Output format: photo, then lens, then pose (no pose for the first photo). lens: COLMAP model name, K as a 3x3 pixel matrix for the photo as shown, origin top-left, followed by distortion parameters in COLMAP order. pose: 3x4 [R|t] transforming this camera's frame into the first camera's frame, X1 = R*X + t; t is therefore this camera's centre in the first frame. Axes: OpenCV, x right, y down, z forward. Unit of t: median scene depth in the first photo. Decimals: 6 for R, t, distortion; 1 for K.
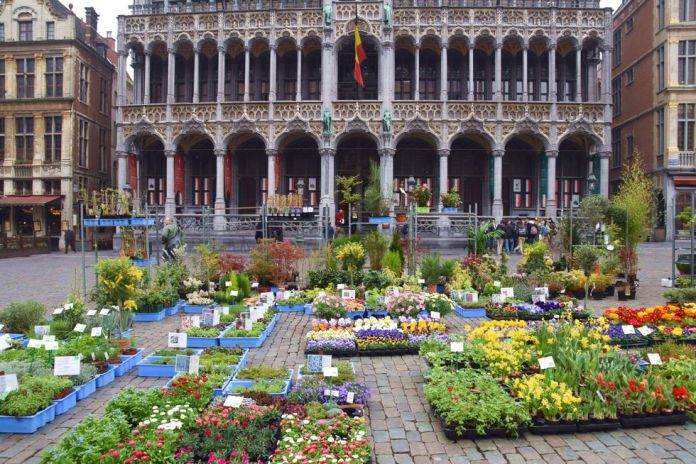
lens RADIAL K [[554.0, 0, 338.7], [0, 554.0, 232.0], [0, 0, 1]] dist [-0.093542, 0.092727]
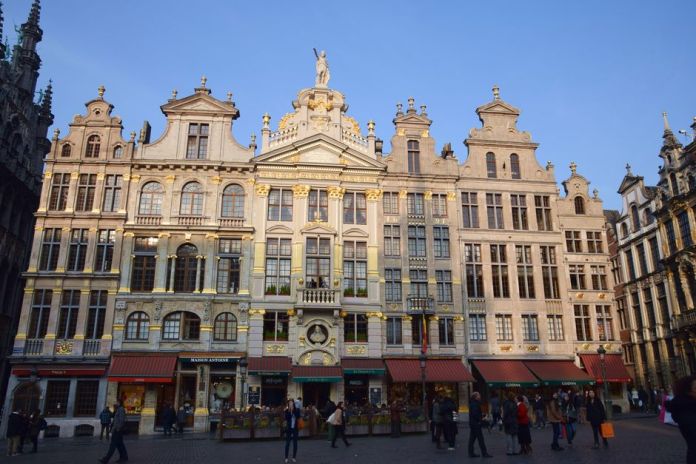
lens RADIAL K [[554.0, 0, 338.7], [0, 554.0, 232.0], [0, 0, 1]] dist [-0.093542, 0.092727]
pose [[0.959307, 0.059817, 0.275956, 0.949544], [0.021092, 0.959393, -0.281283, -0.051685], [-0.281576, 0.275657, 0.919091, -0.101677]]
